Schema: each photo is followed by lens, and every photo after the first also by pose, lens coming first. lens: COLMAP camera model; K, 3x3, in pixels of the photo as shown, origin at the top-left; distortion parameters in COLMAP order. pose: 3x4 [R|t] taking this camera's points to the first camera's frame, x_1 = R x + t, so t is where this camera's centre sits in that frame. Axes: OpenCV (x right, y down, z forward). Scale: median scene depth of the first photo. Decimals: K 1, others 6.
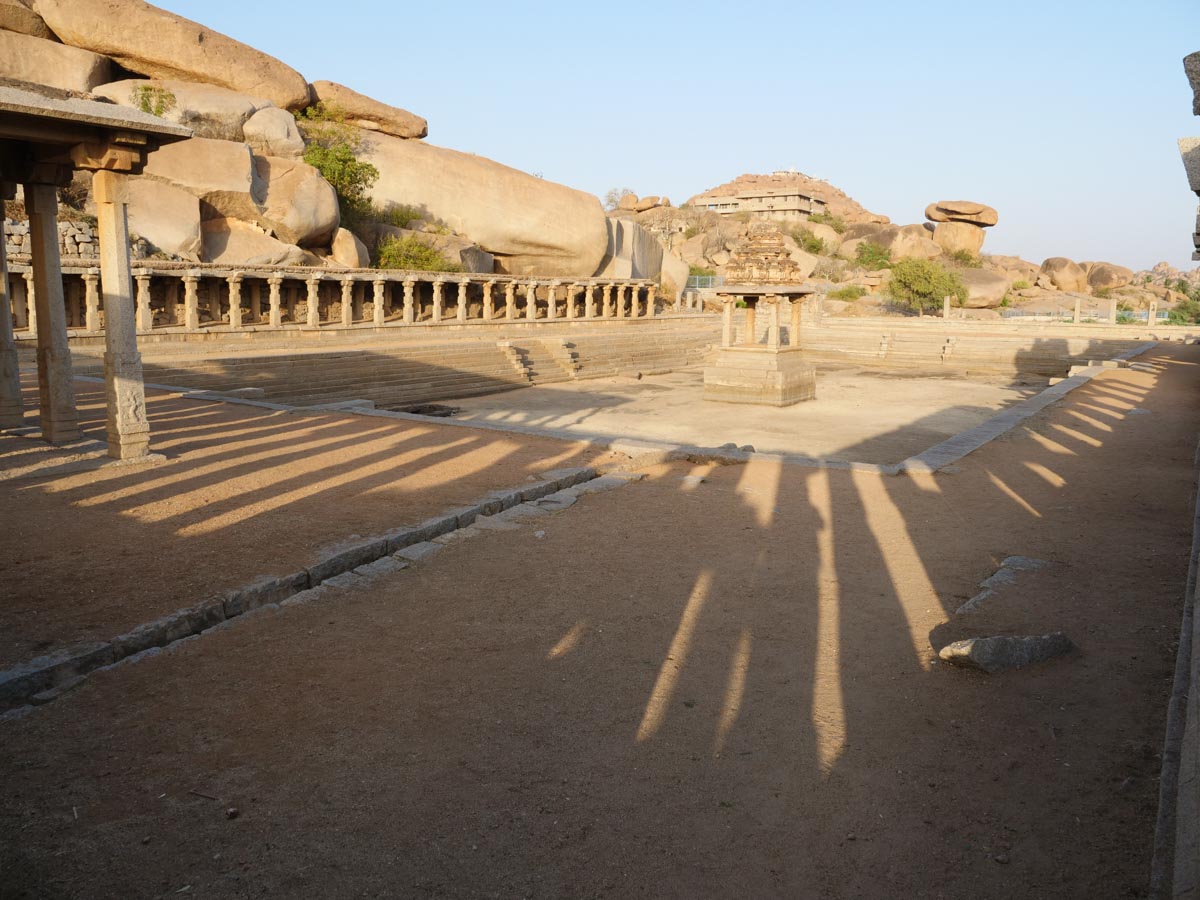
lens RADIAL K [[880.8, 0, 600.6], [0, 880.8, 448.3], [0, 0, 1]] dist [-0.032744, 0.008505]
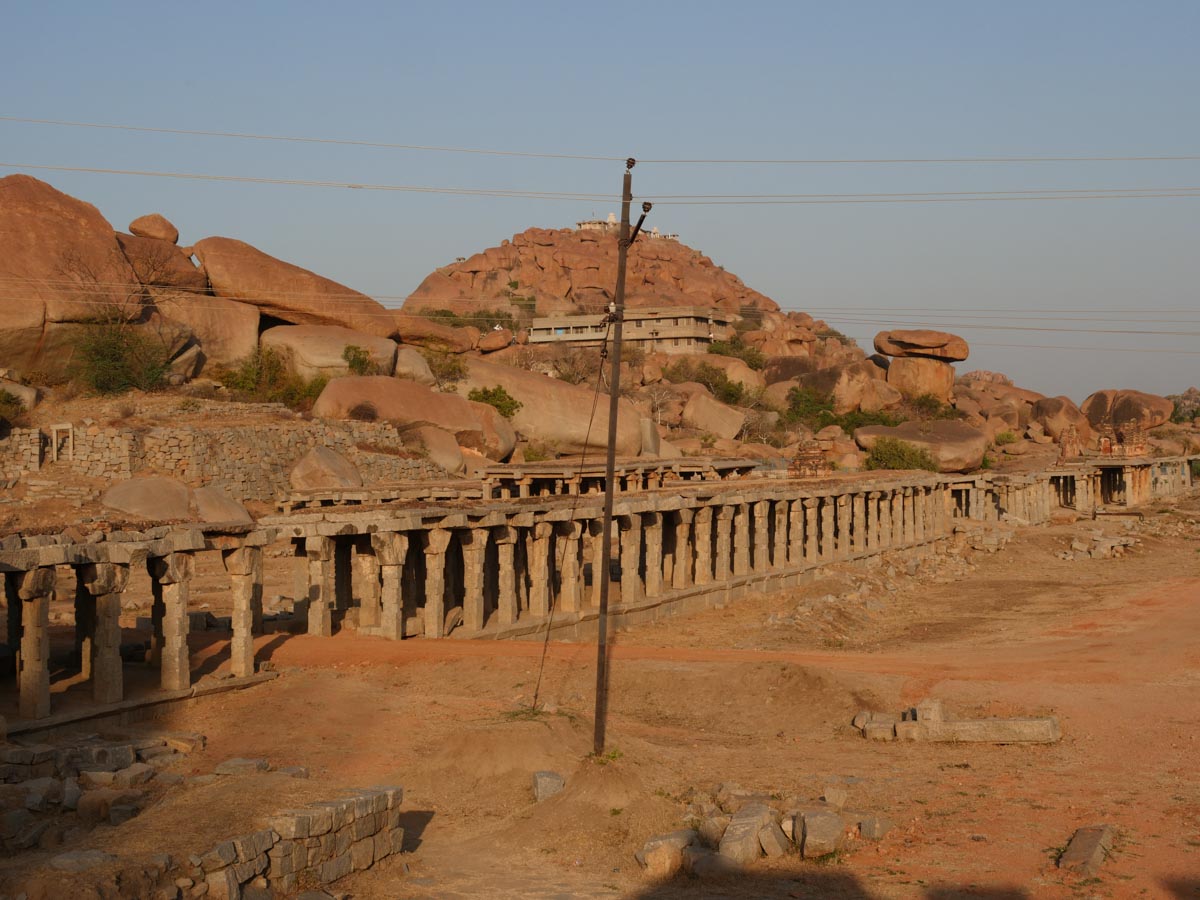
lens RADIAL K [[1962.1, 0, 600.3], [0, 1962.1, 451.7], [0, 0, 1]] dist [-0.009298, 0.000000]
pose [[0.975635, -0.032980, 0.216908, -0.214687], [0.069226, 0.984409, -0.161698, 0.069593], [-0.208194, 0.172774, 0.962707, -0.524366]]
